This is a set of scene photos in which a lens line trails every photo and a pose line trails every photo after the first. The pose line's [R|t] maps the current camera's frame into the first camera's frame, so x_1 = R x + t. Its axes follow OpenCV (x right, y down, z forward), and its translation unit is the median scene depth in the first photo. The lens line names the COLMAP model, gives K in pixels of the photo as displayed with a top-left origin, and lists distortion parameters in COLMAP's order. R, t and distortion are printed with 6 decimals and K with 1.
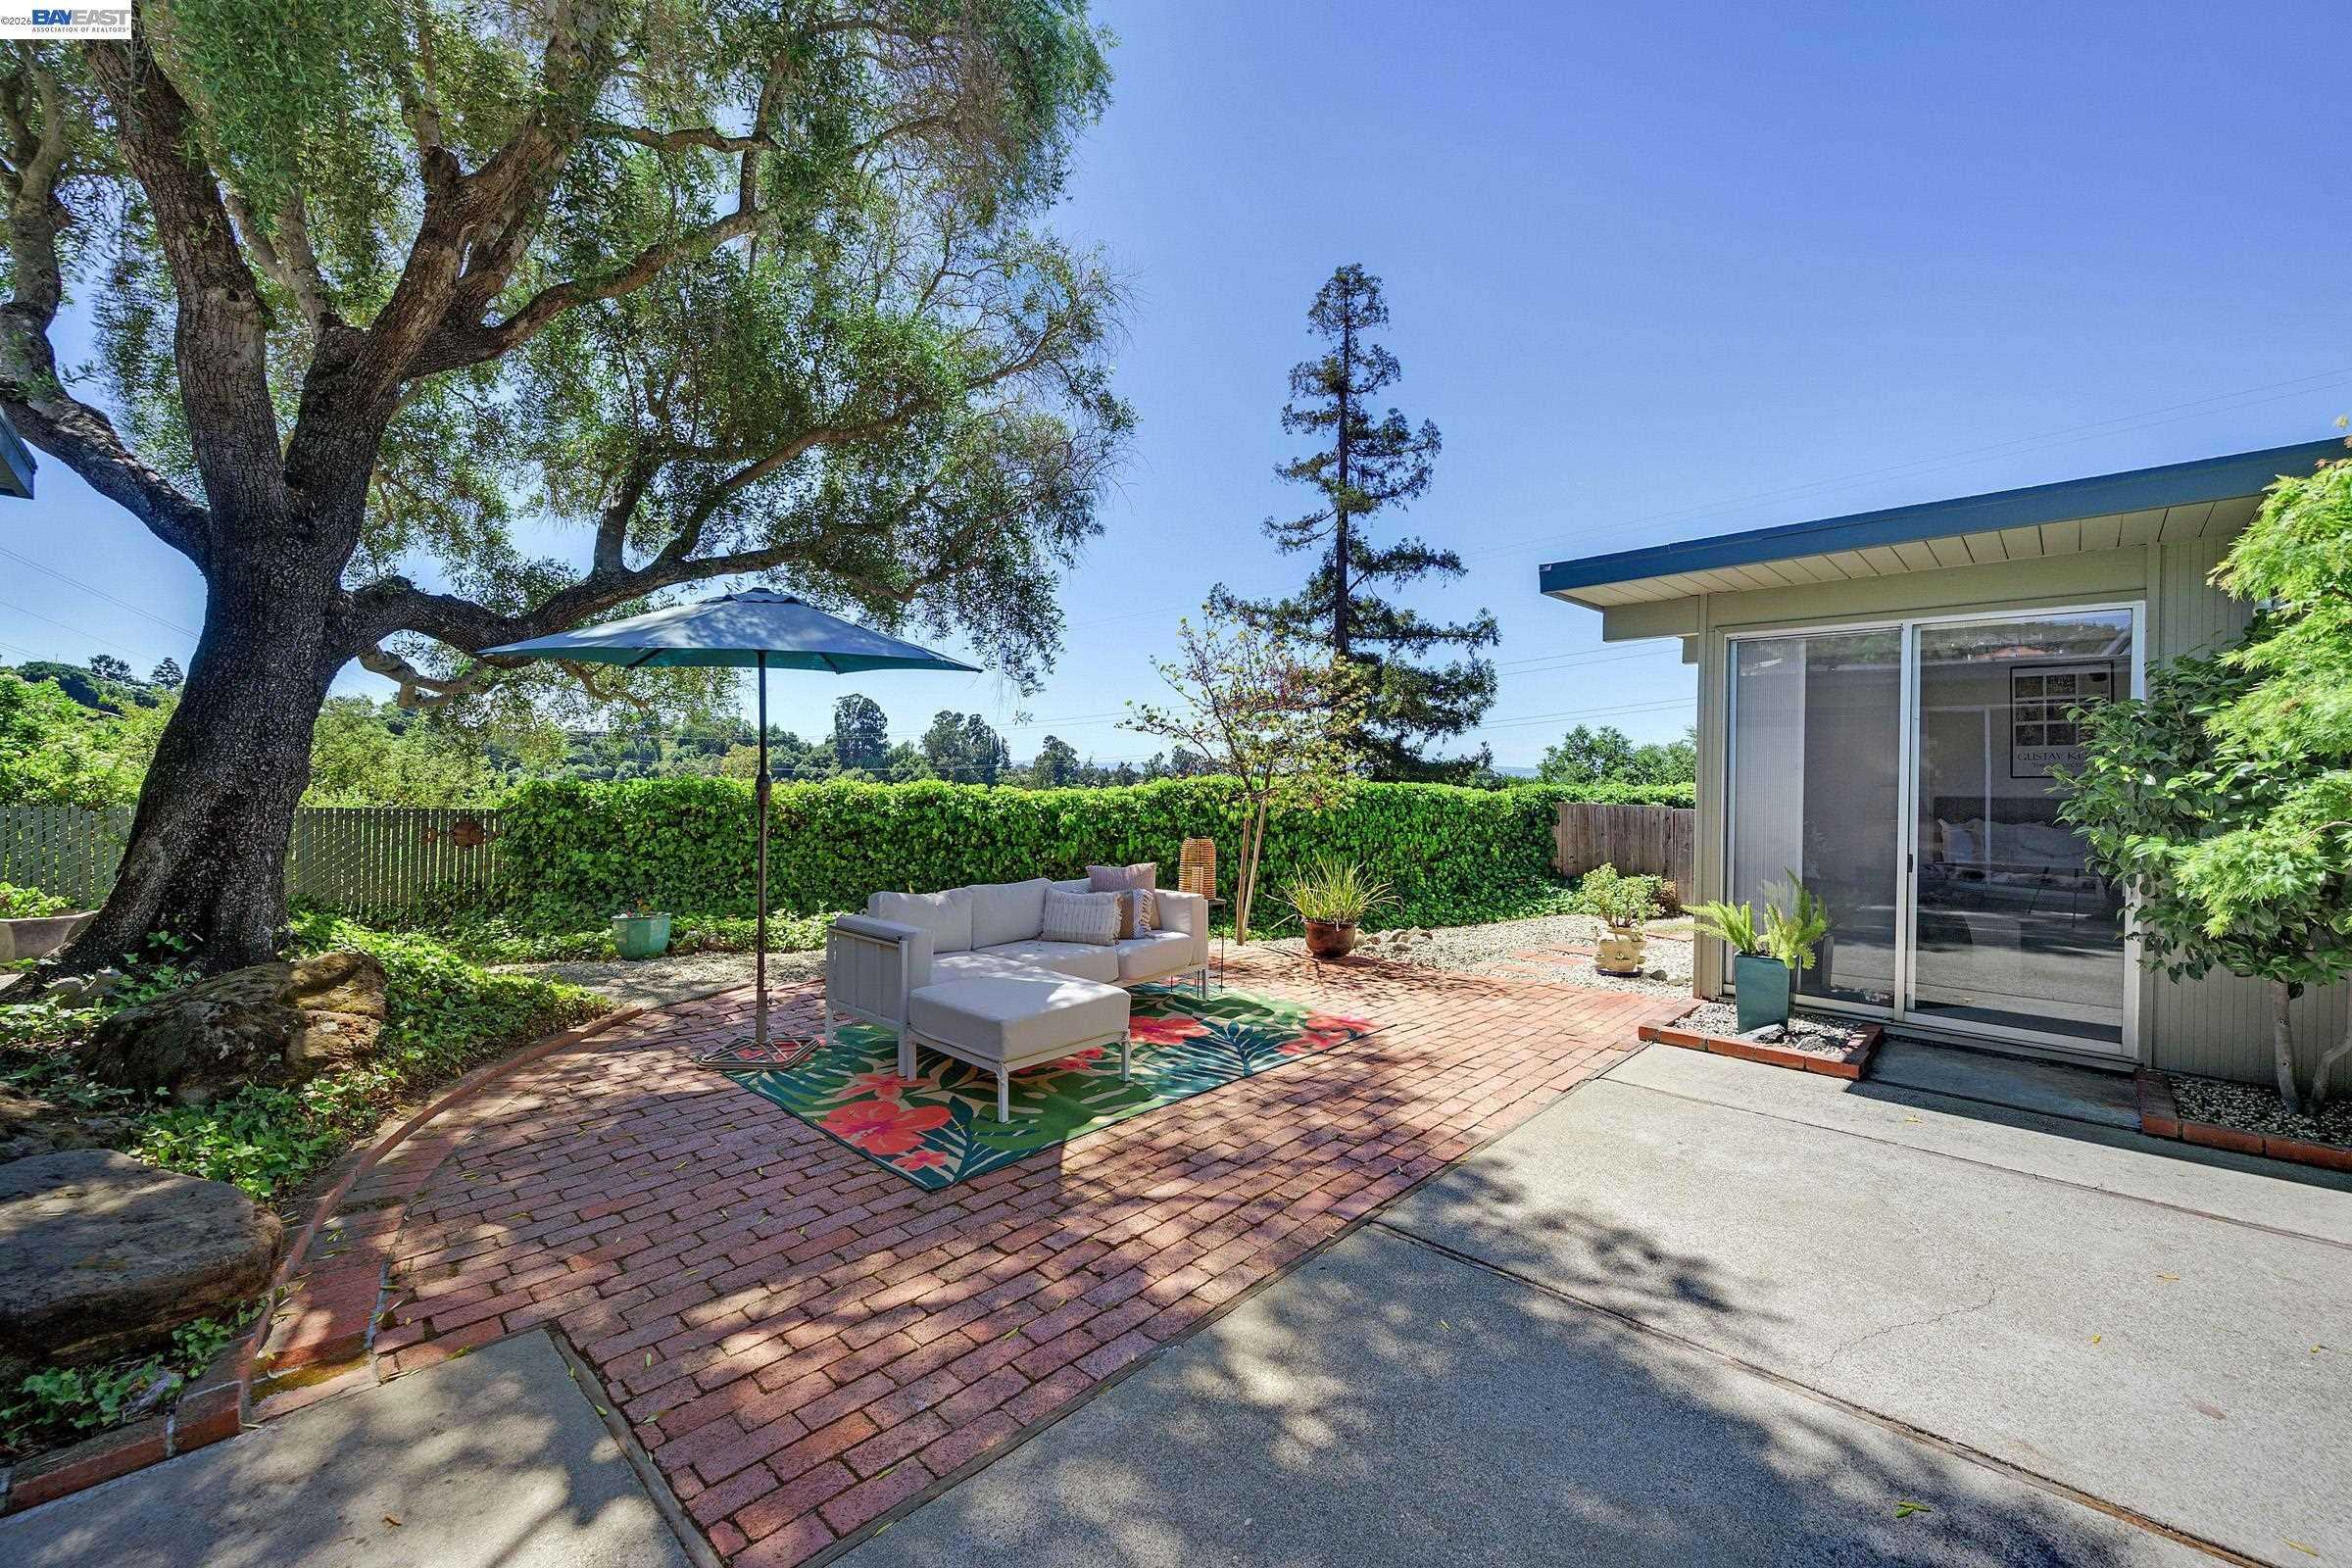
lens RADIAL K [[933.0, 0, 1178.2], [0, 933.0, 787.6], [0, 0, 1]] dist [-0.008768, 0.001416]
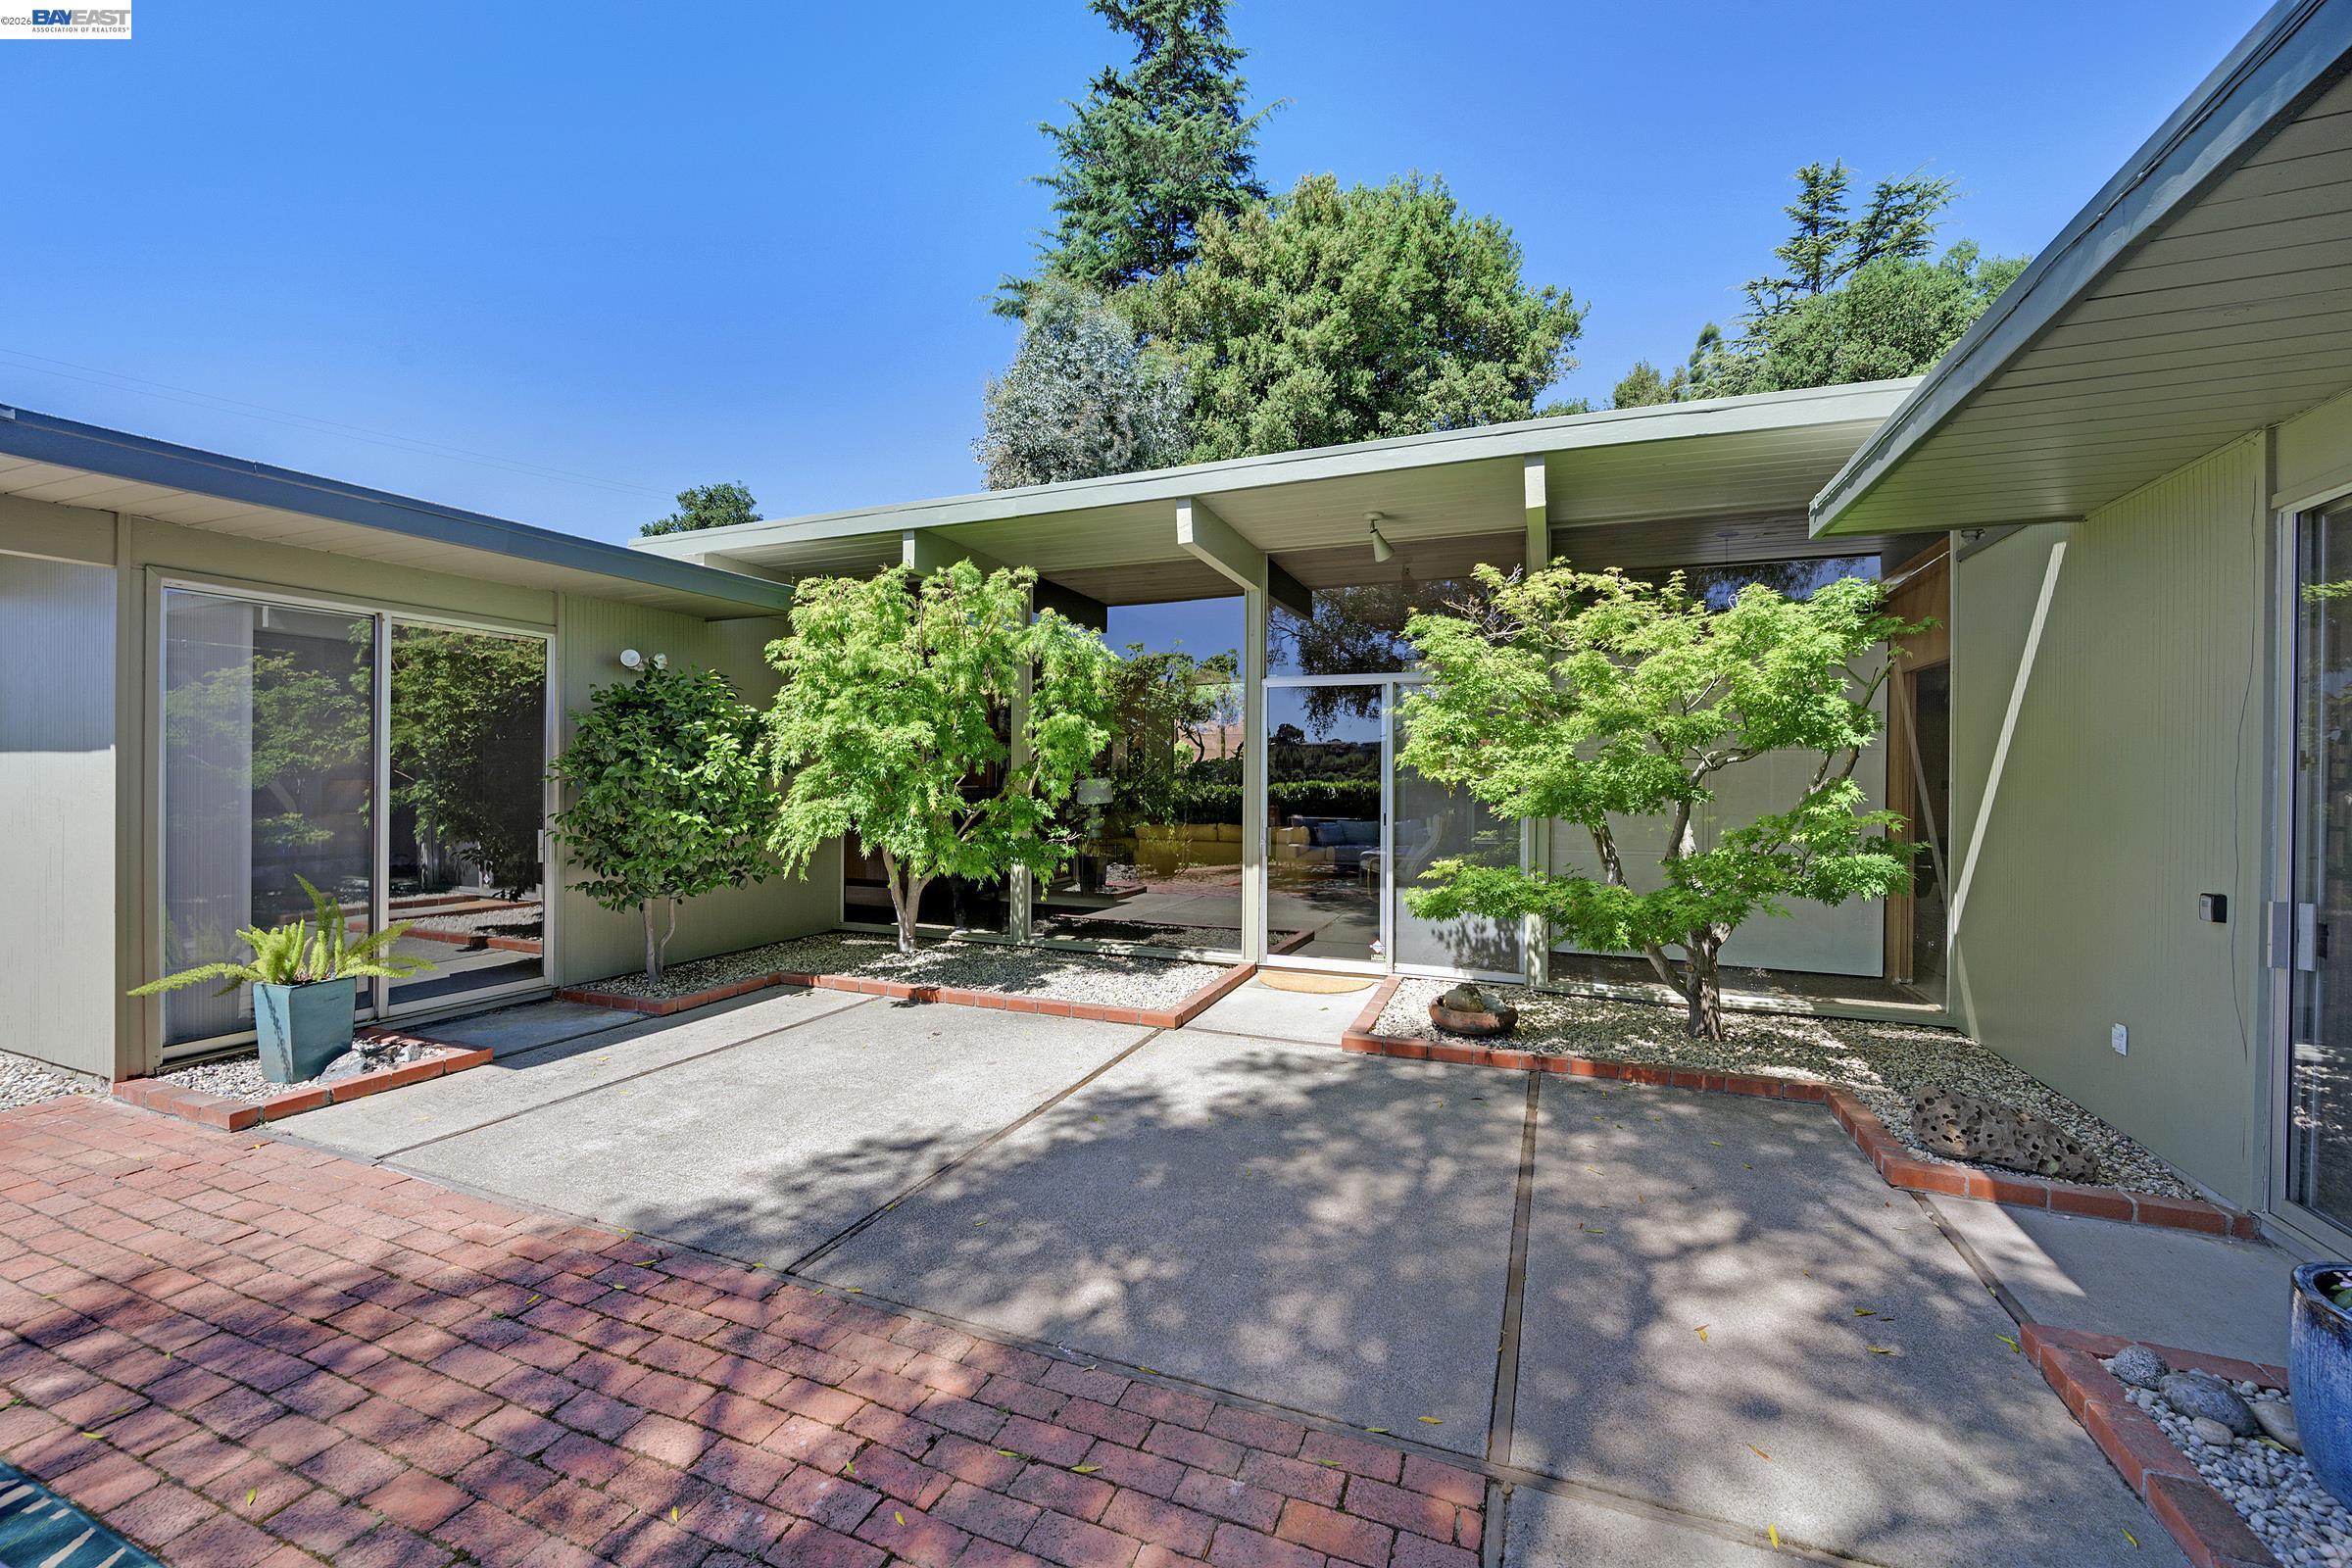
lens RADIAL K [[933.0, 0, 1183.8], [0, 933.0, 772.5], [0, 0, 1]] dist [-0.008768, 0.001416]
pose [[-0.356533, -0.013755, 0.934181, -0.552253], [0.010057, 0.999777, 0.018559, -0.020841], [-0.934228, 0.016012, -0.356316, 0.696755]]
